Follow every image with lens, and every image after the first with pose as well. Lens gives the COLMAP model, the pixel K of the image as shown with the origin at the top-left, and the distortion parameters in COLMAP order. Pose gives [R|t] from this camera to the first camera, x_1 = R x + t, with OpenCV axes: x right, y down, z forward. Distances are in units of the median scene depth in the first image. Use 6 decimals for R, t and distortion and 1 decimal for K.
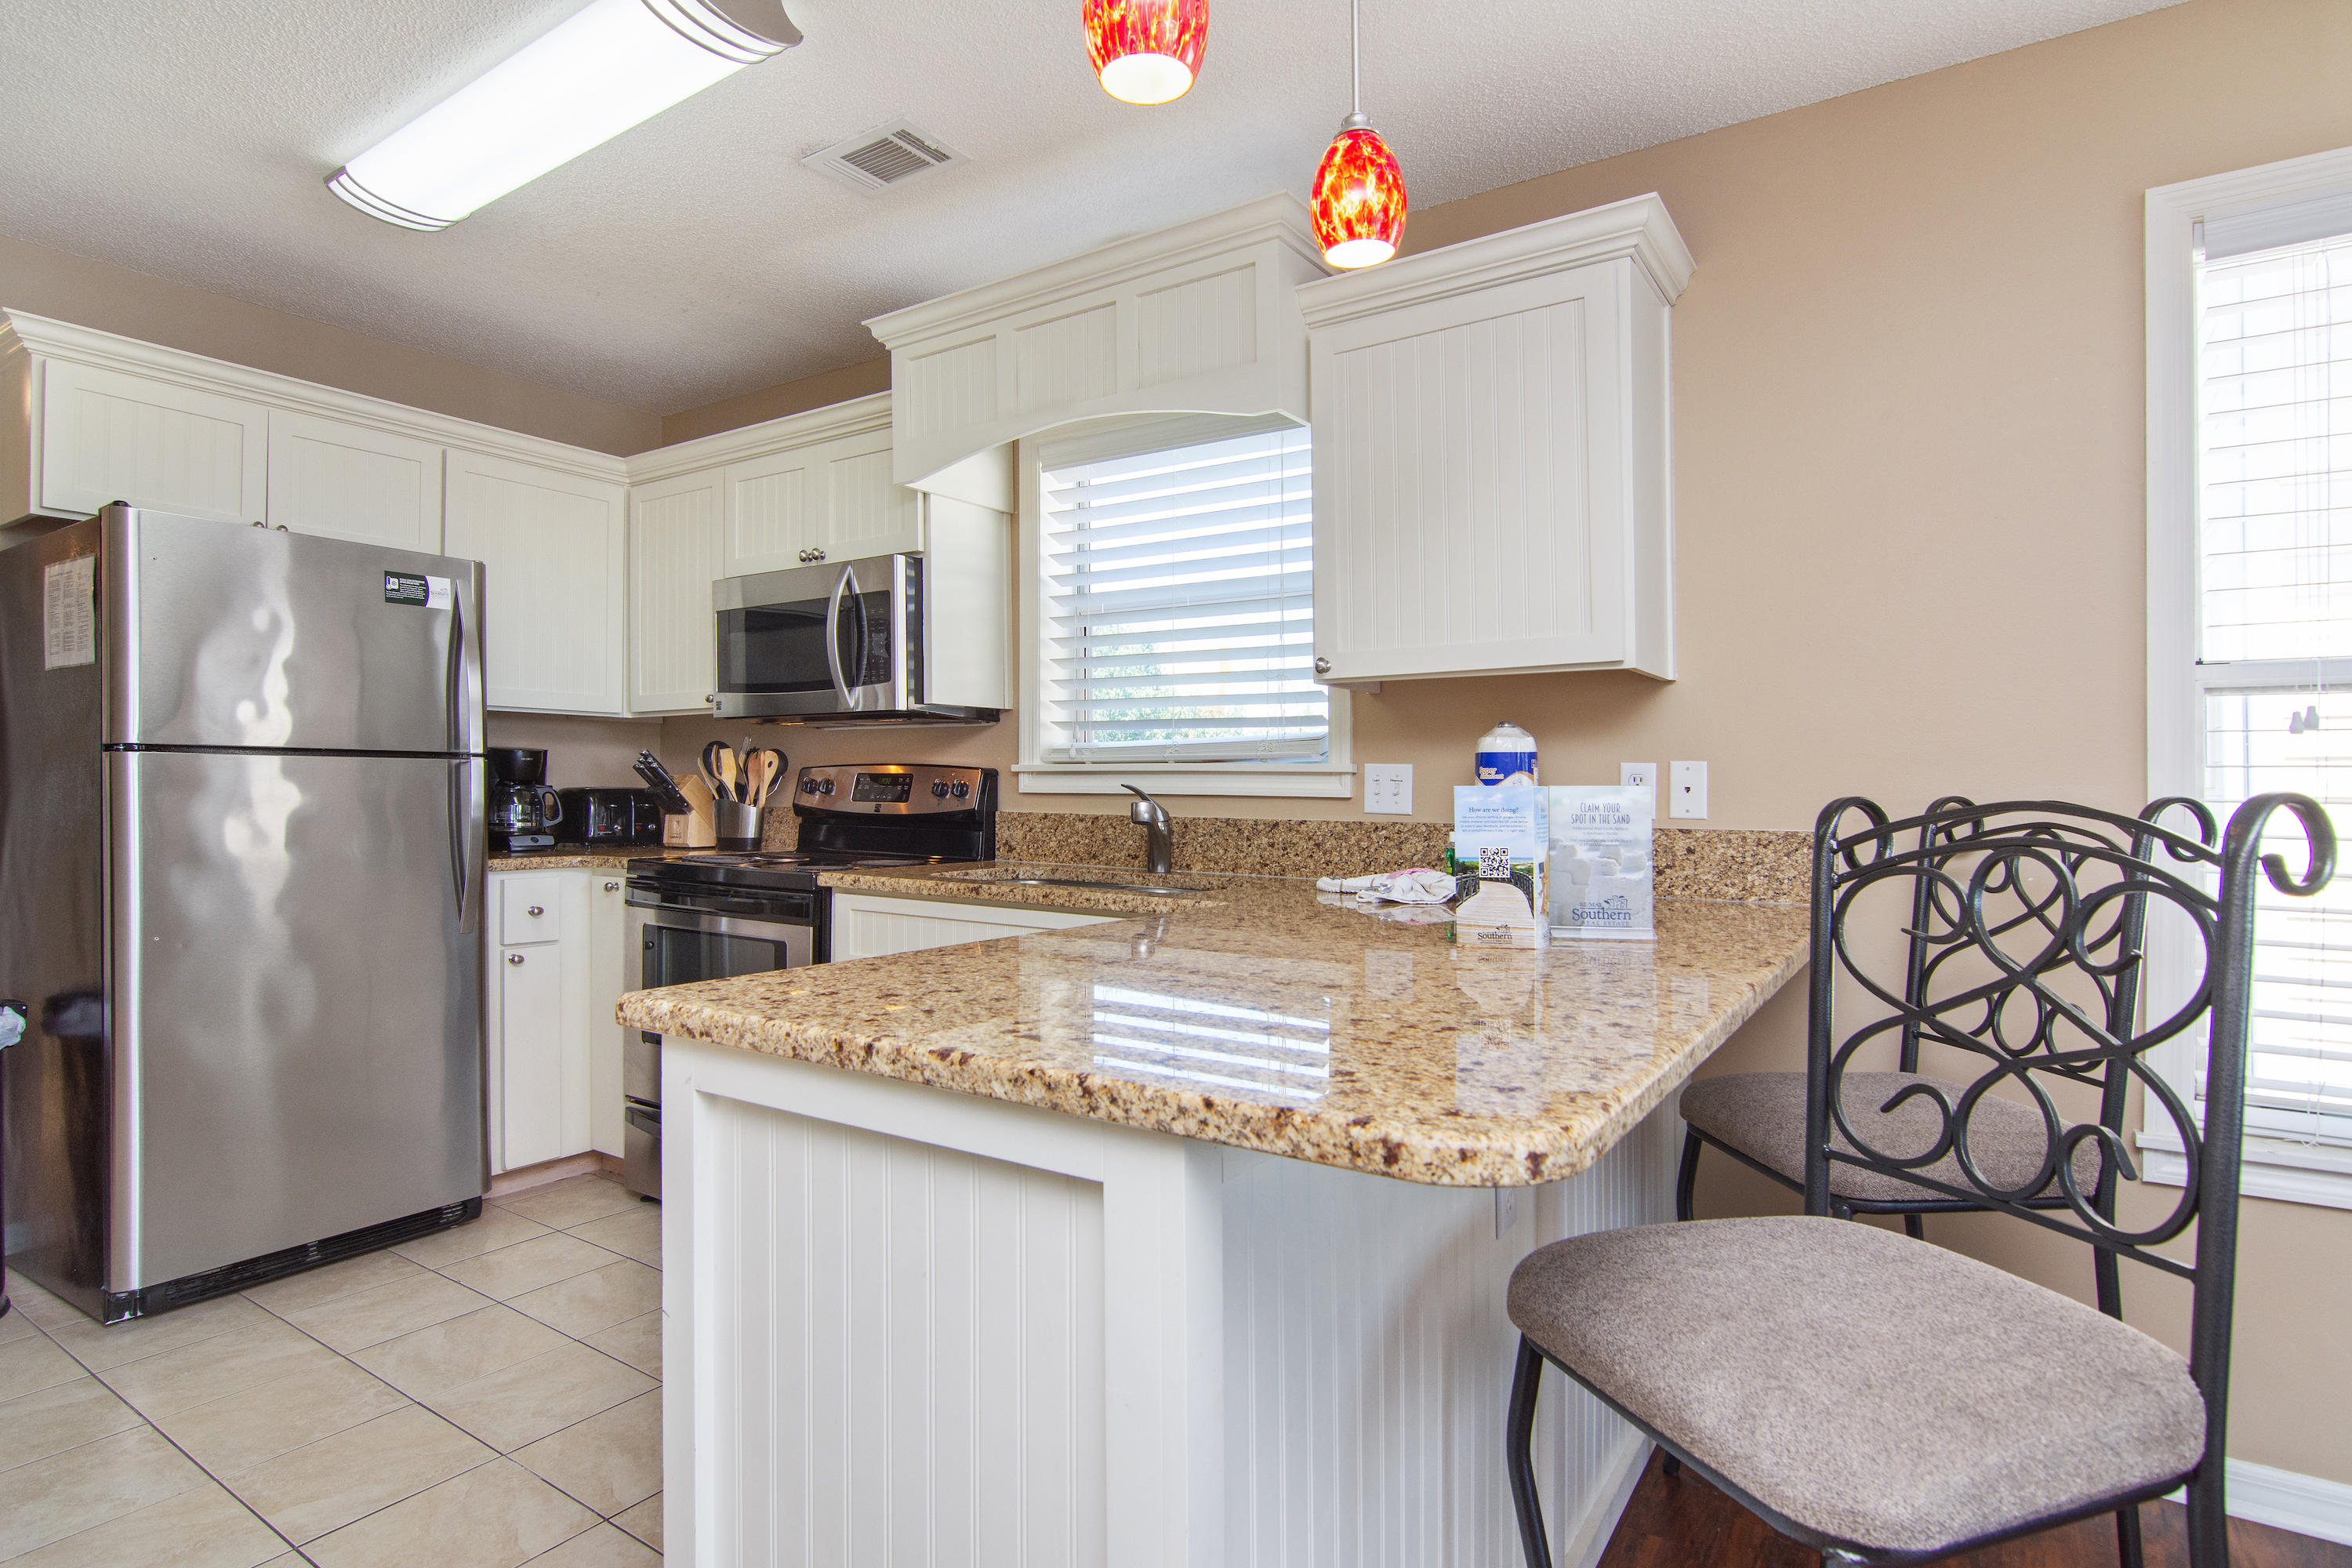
lens RADIAL K [[1266.2, 0, 1178.8], [0, 1266.2, 787.8], [0, 0, 1]] dist [-0.000611, -0.001725]
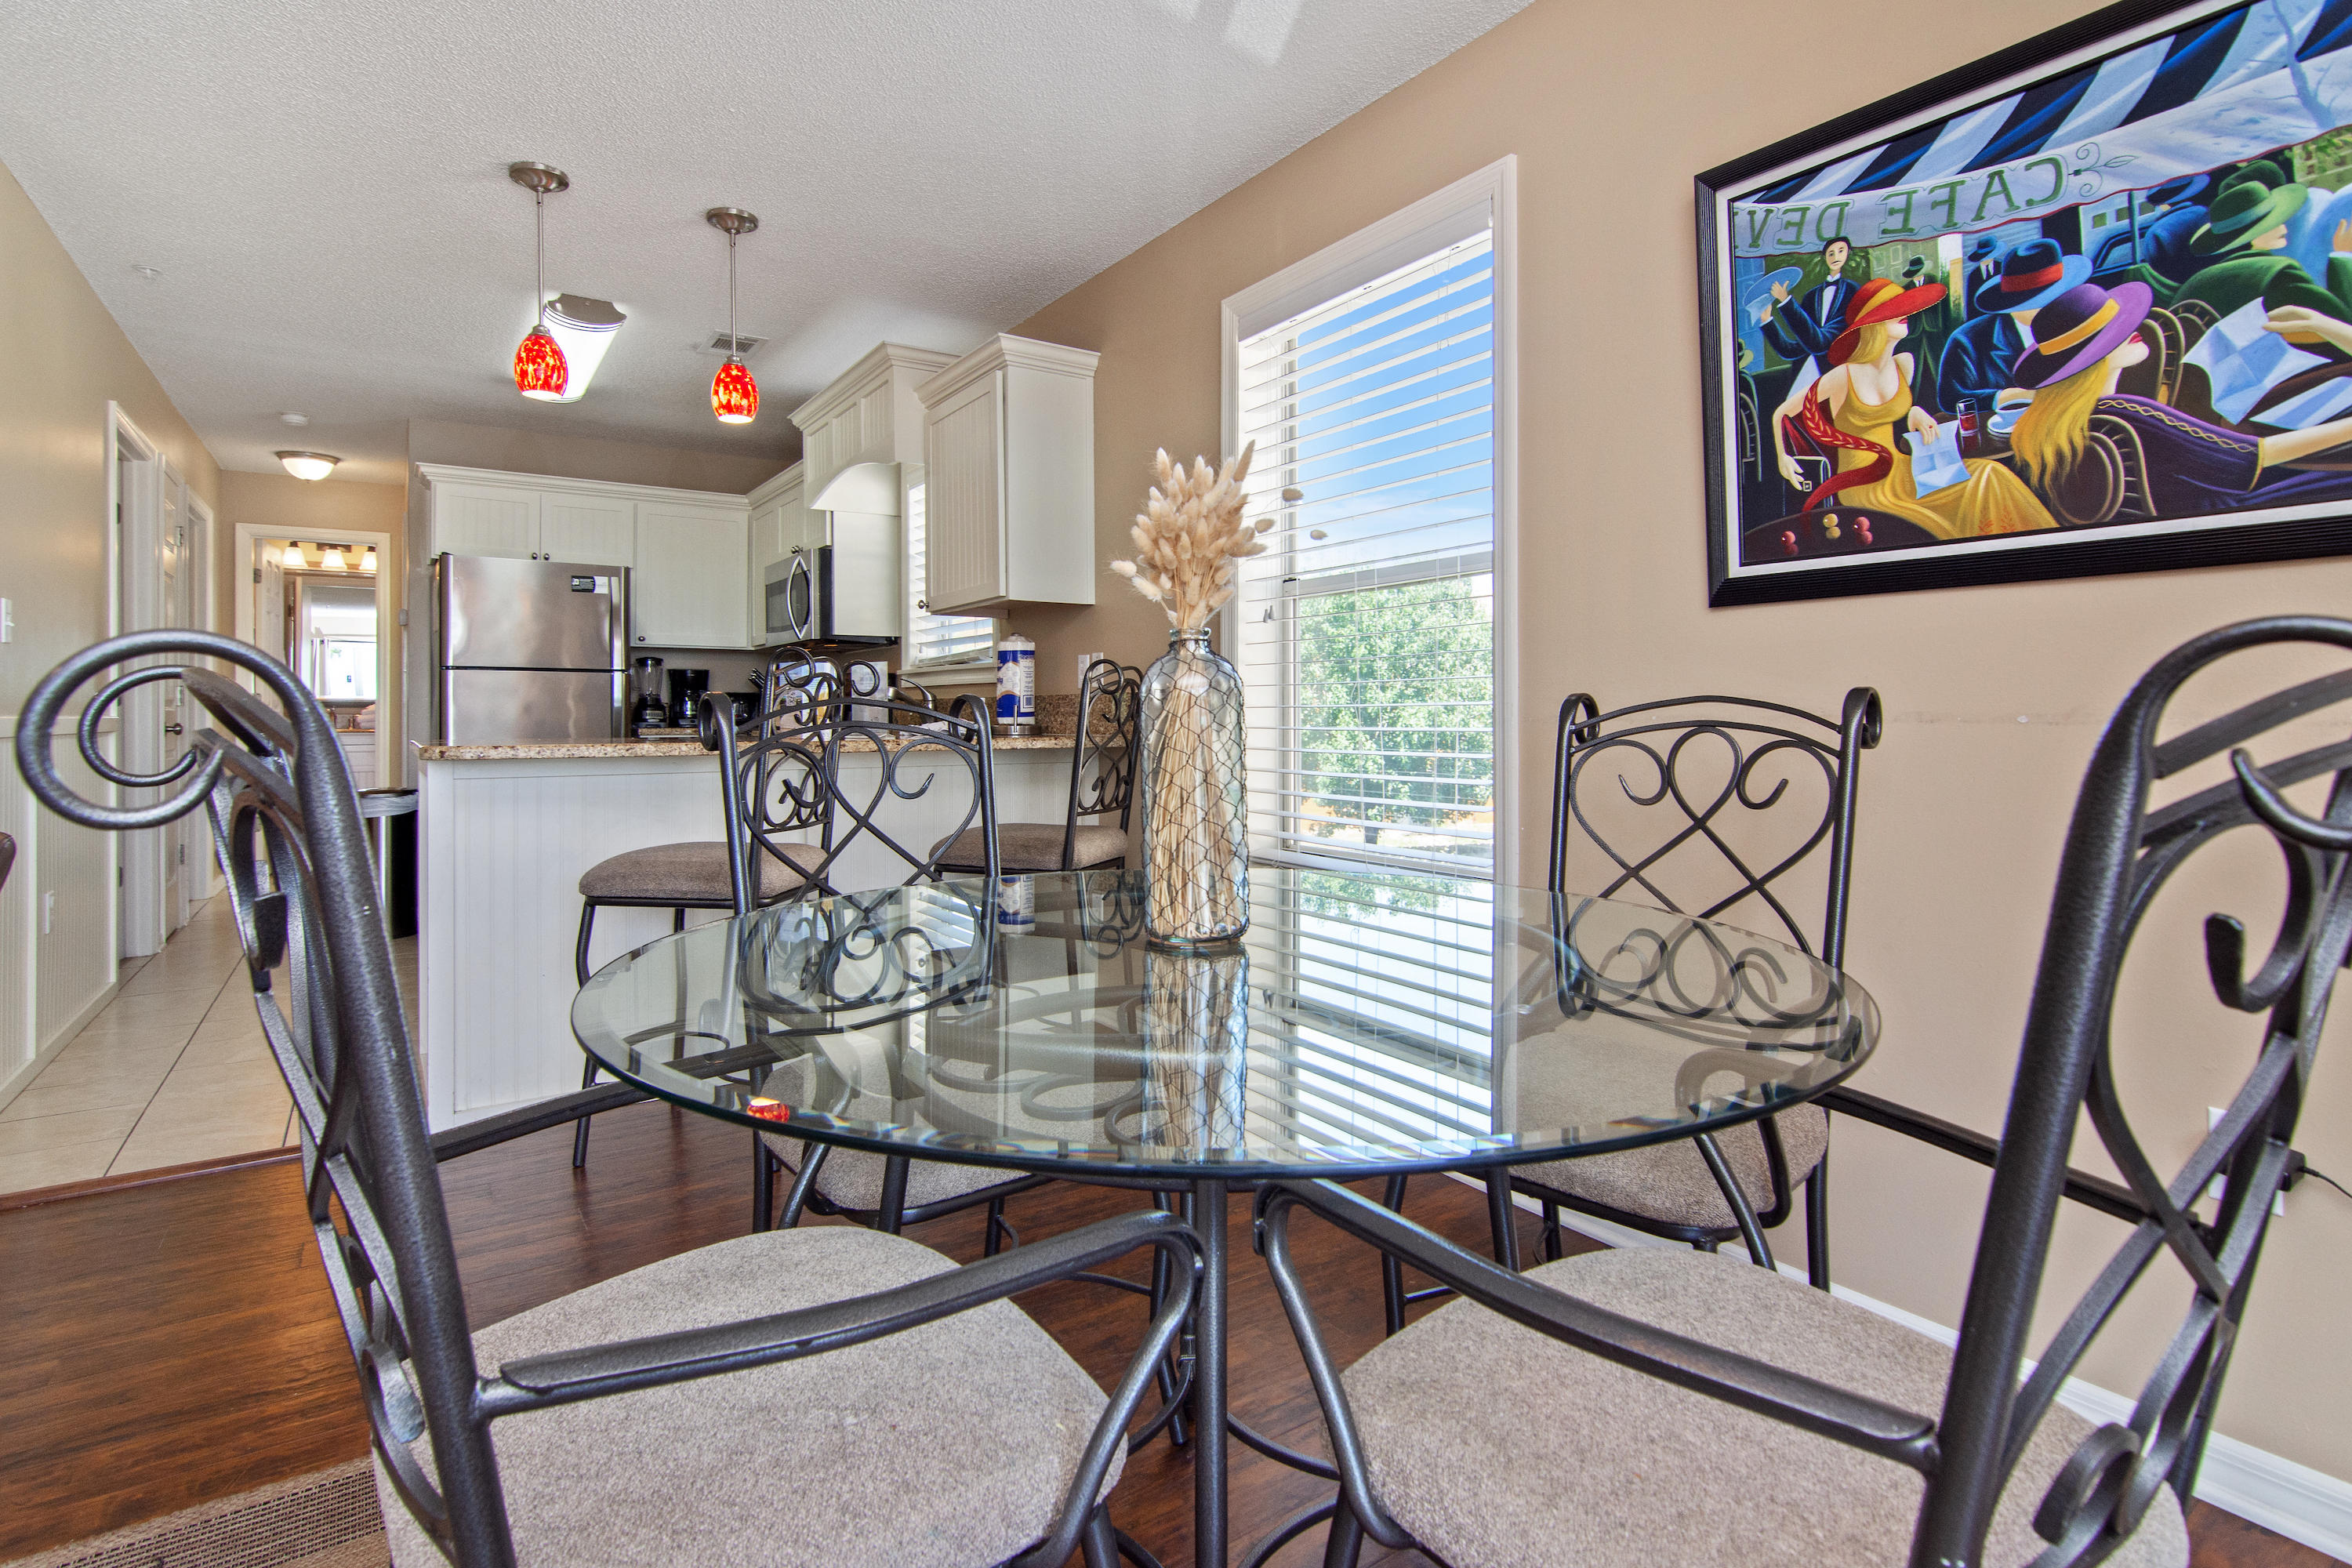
lens RADIAL K [[1178.6, 0, 1165.7], [0, 1178.6, 710.0], [0, 0, 1]] dist [-0.003618, 0.003962]
pose [[0.928083, -0.011665, -0.372191, 0.763216], [0.010096, 0.999930, -0.006164, 0.046954], [0.372237, 0.001963, 0.928136, -0.288254]]
